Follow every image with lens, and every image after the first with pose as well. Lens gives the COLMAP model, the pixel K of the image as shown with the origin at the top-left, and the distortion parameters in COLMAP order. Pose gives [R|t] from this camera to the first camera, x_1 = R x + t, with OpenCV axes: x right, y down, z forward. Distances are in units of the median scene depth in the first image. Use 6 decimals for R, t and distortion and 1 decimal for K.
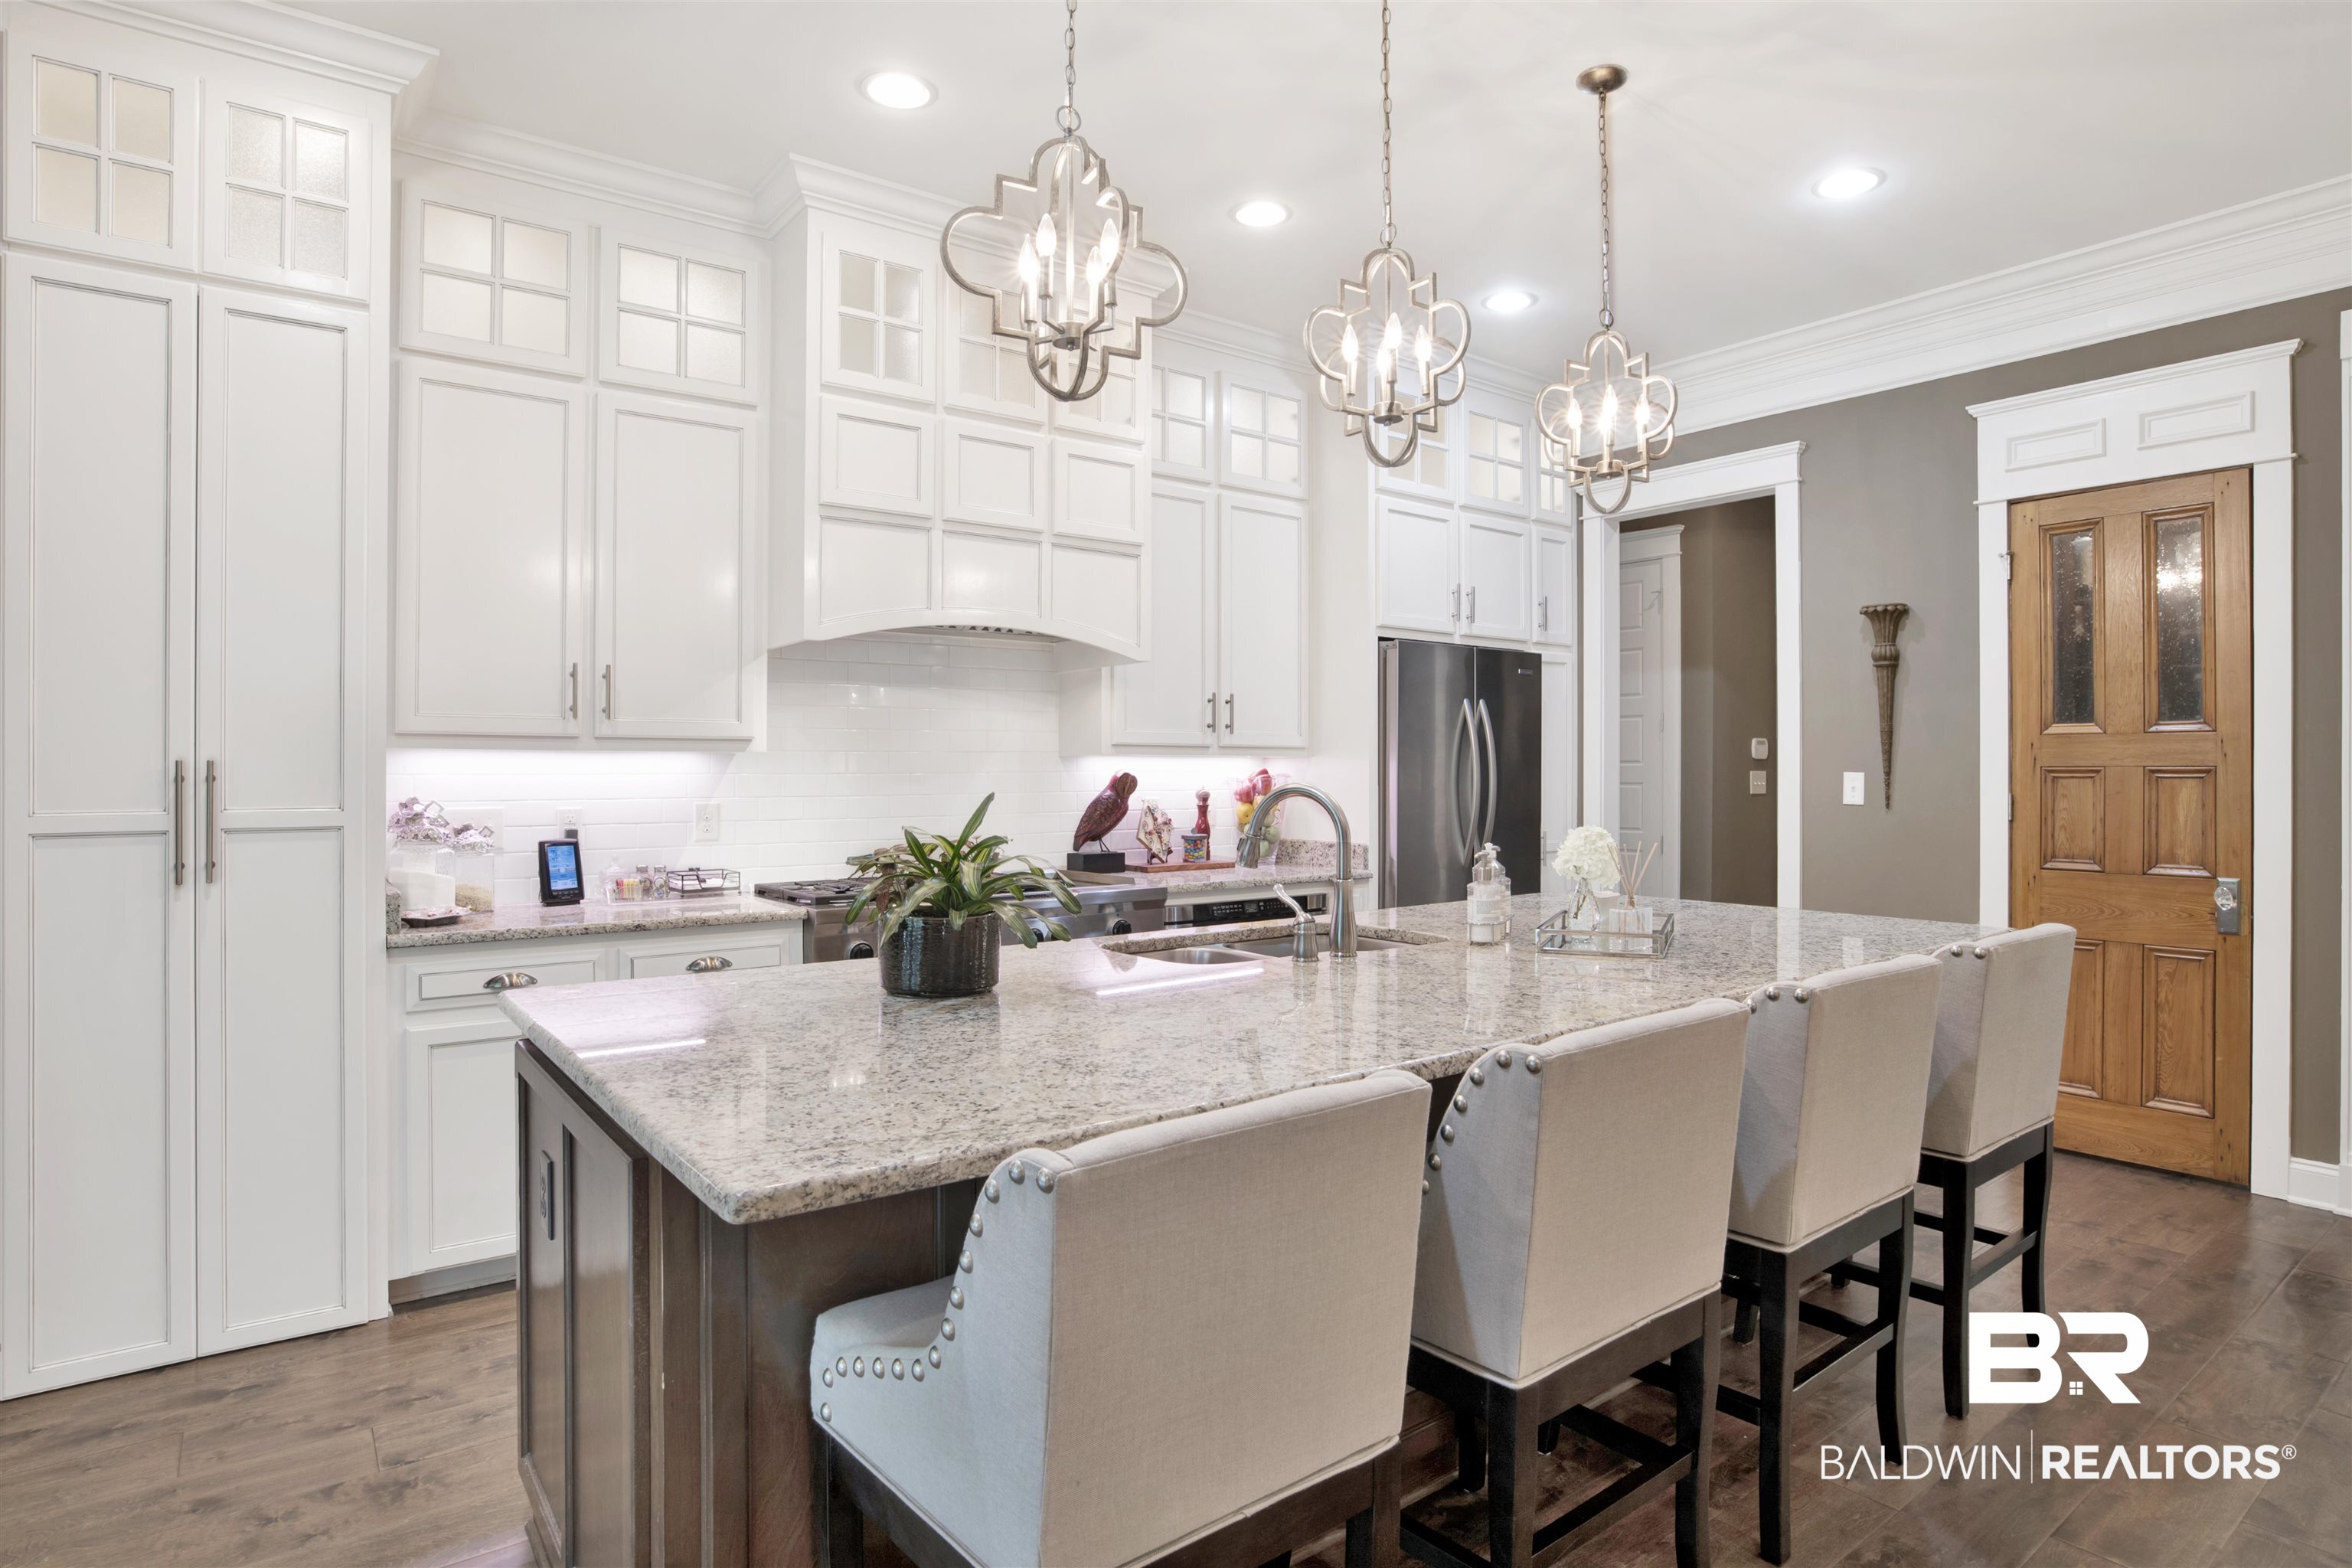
lens RADIAL K [[1271.5, 0, 1204.4], [0, 1271.5, 783.3], [0, 0, 1]] dist [-0.061454, 0.017953]
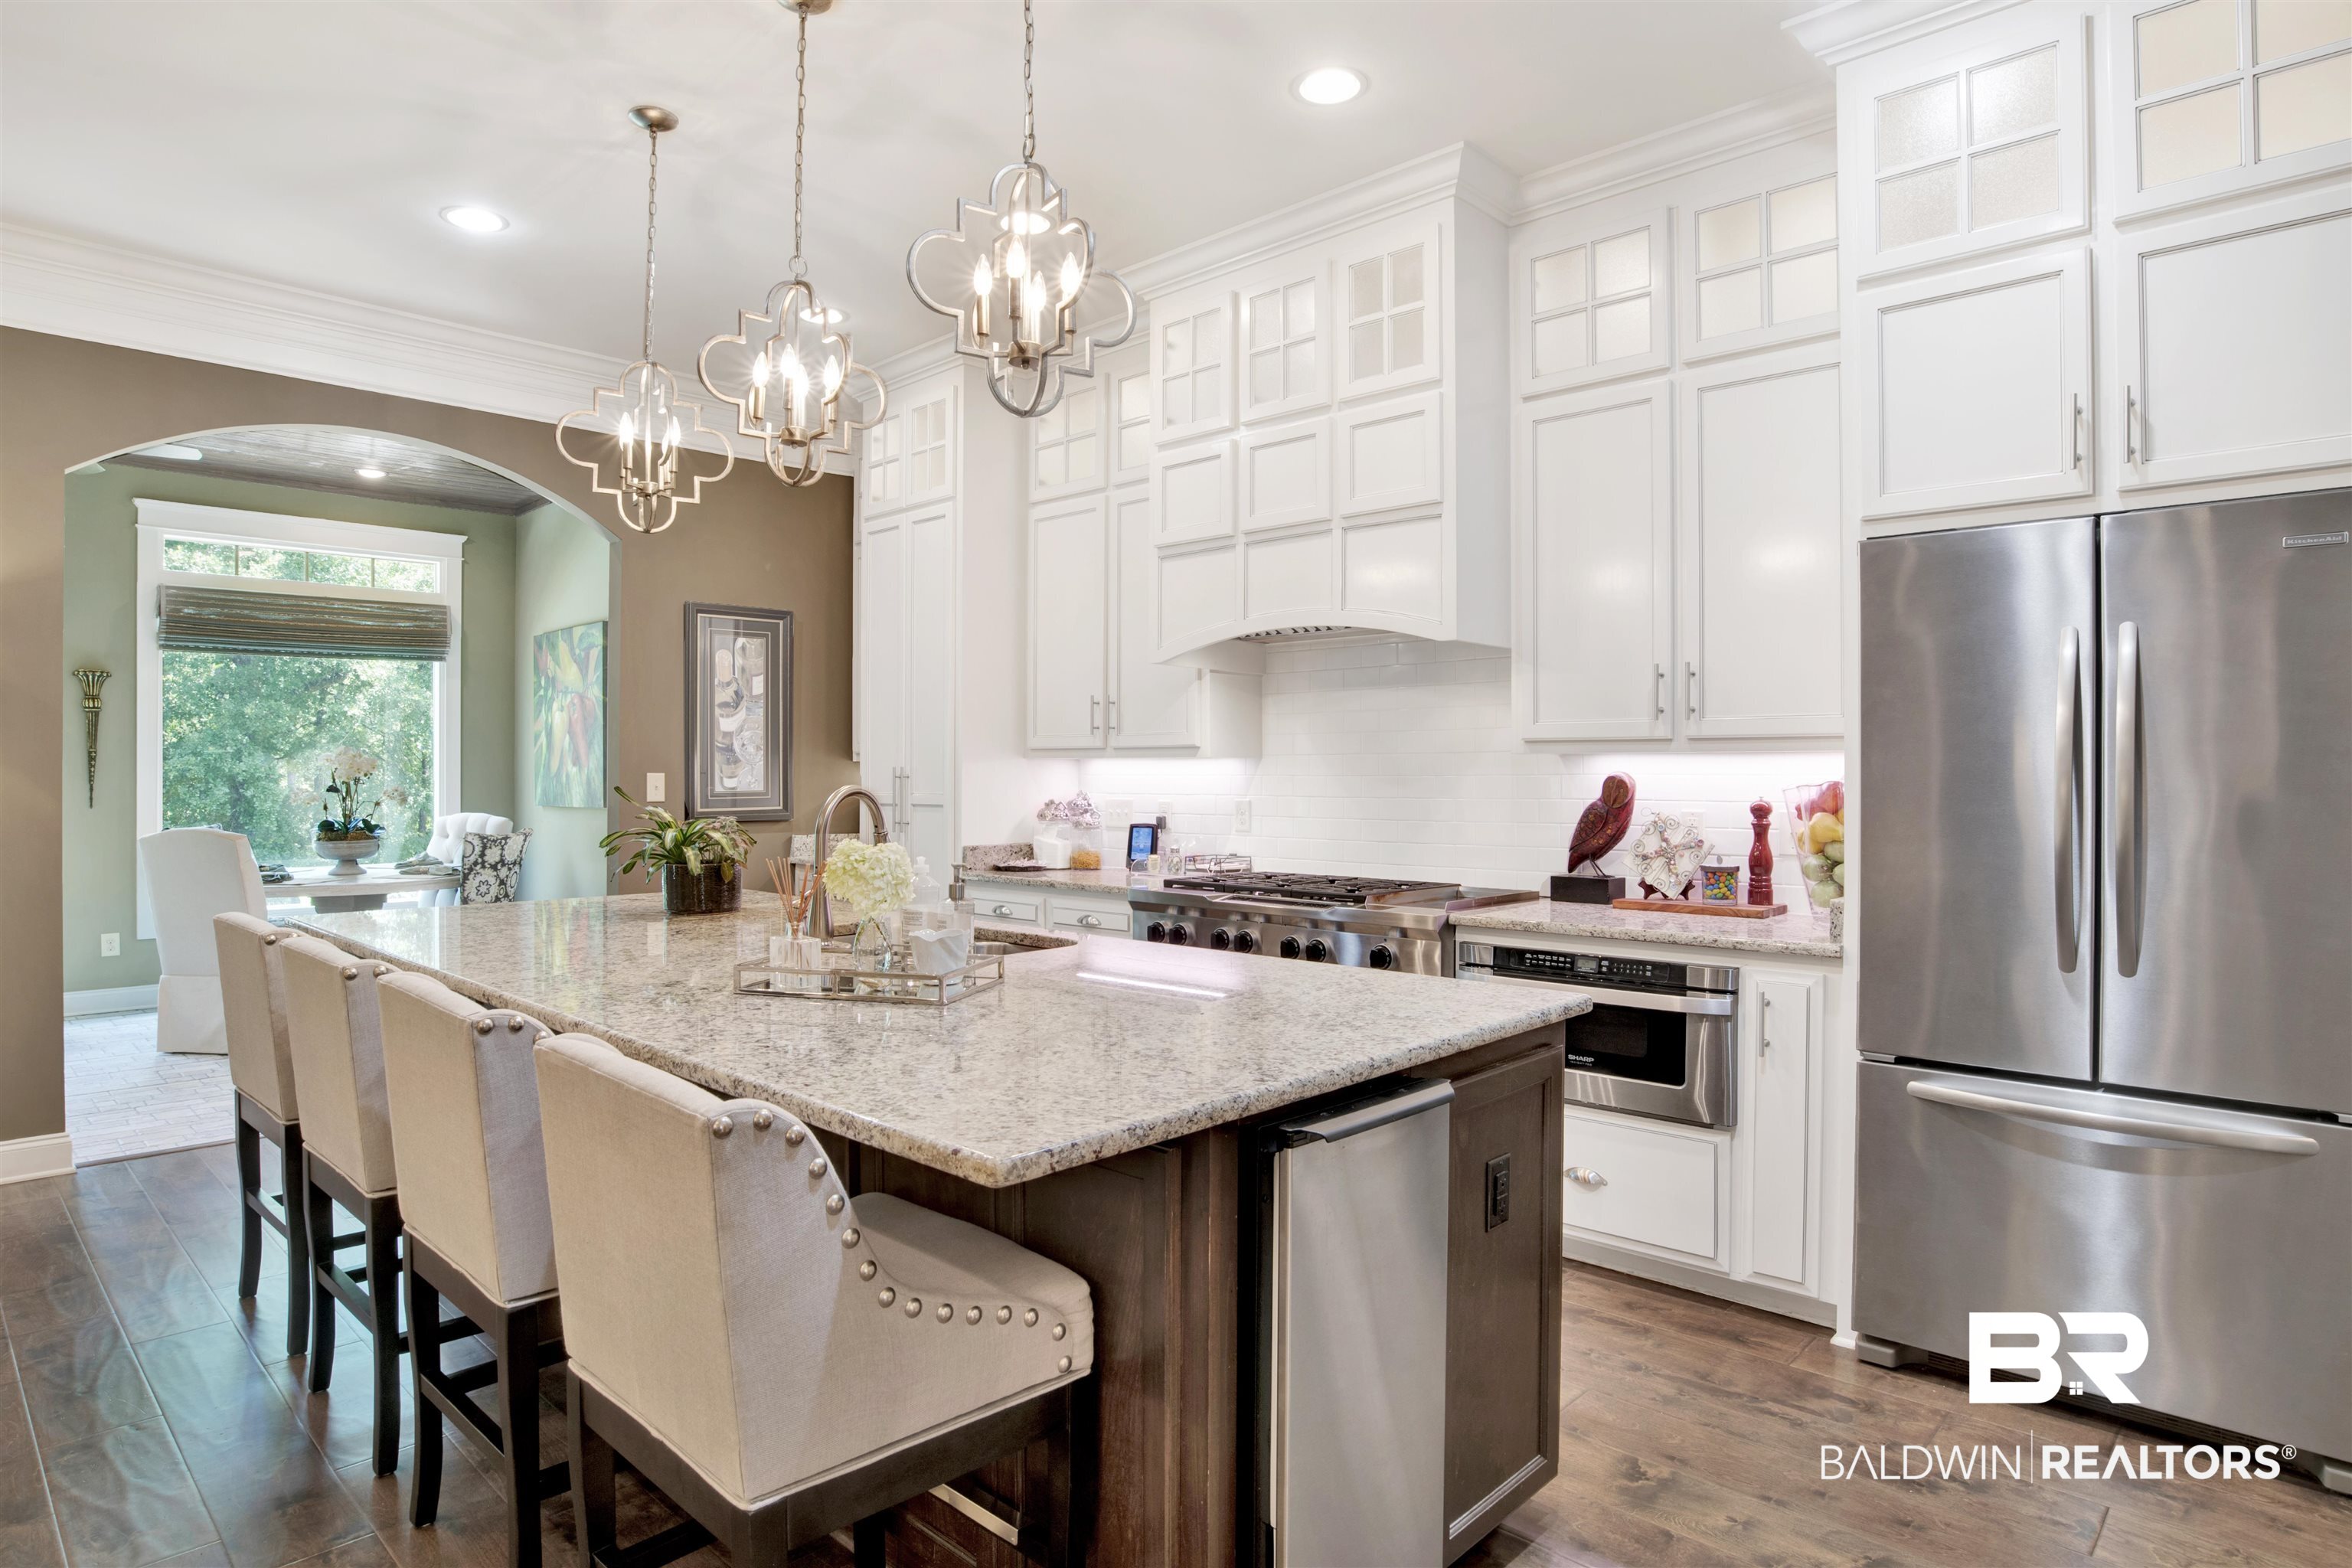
lens RADIAL K [[1338.4, 0, 1165.7], [0, 1338.4, 780.5], [0, 0, 1]] dist [-0.050436, 0.002288]
pose [[0.130994, 0.006145, -0.991364, 0.808125], [-0.009218, 0.999945, 0.004980, -0.007473], [0.991340, 0.008485, 0.131044, 0.727536]]
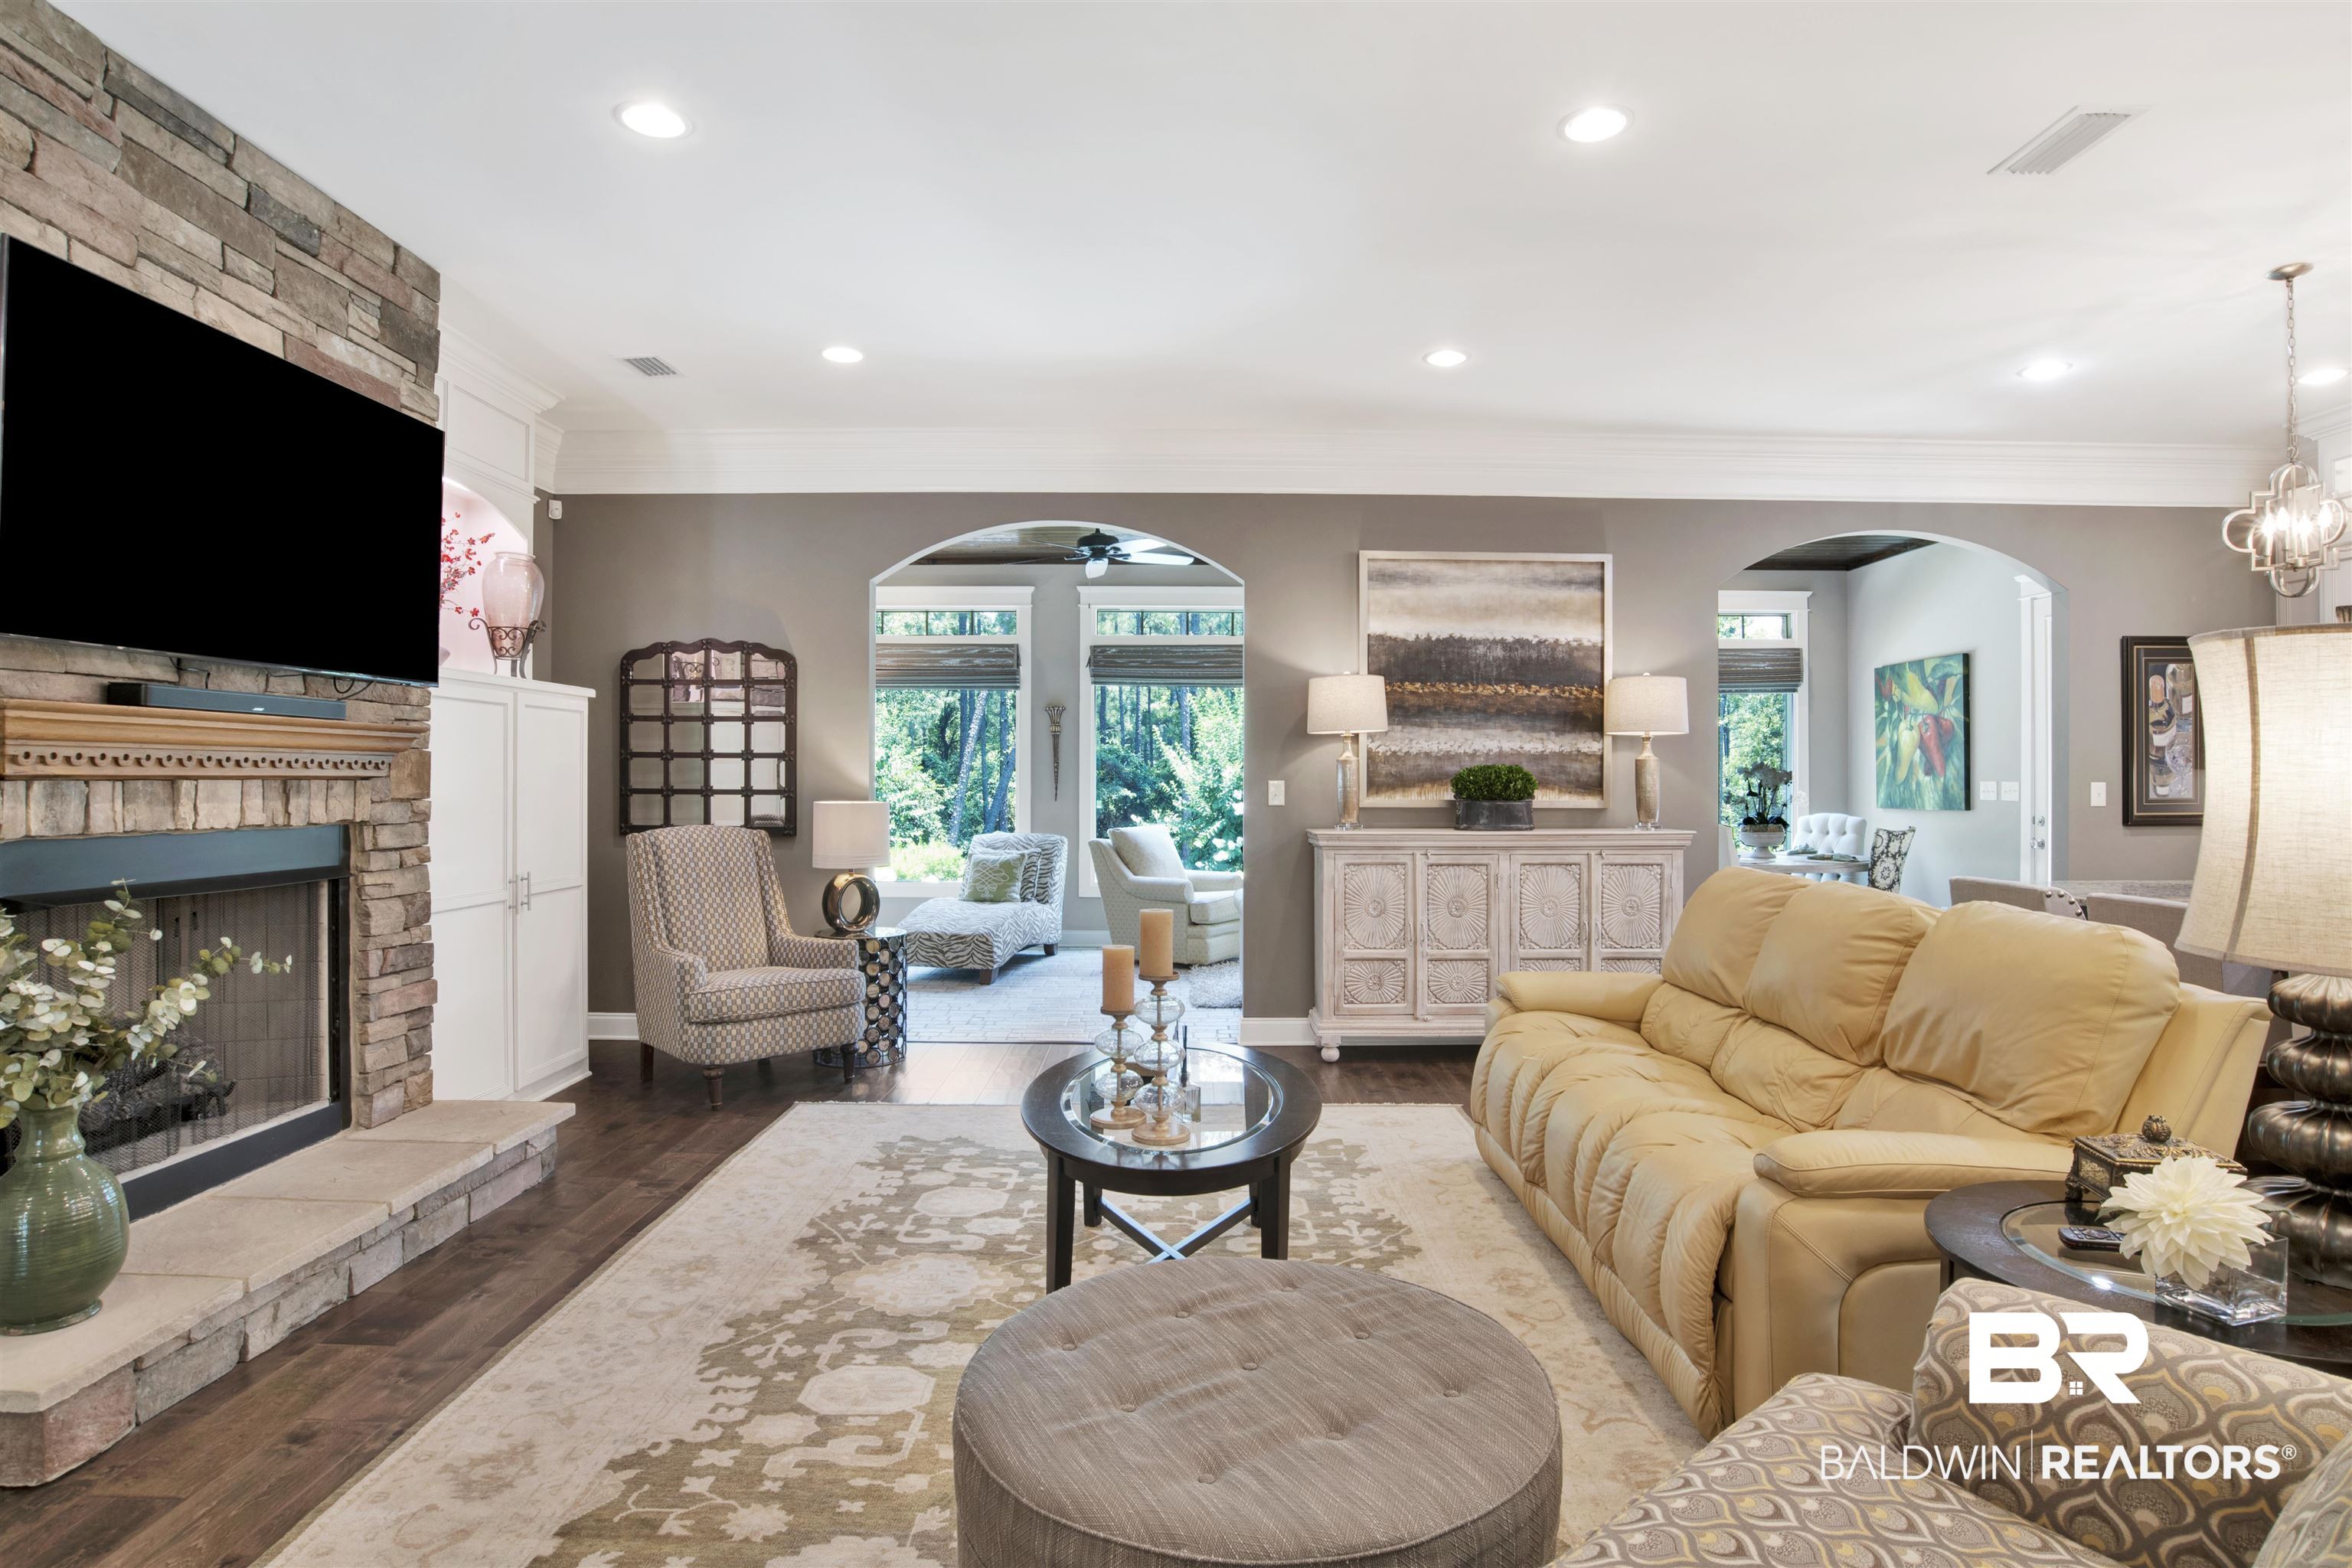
lens RADIAL K [[1228.2, 0, 1183.8], [0, 1228.2, 777.6], [0, 0, 1]] dist [-0.052108, 0.009840]
pose [[-0.615718, -0.000136, -0.787967, 1.225238], [-0.007088, 0.999960, 0.005366, -0.009187], [0.787935, 0.008889, -0.615694, 0.407188]]
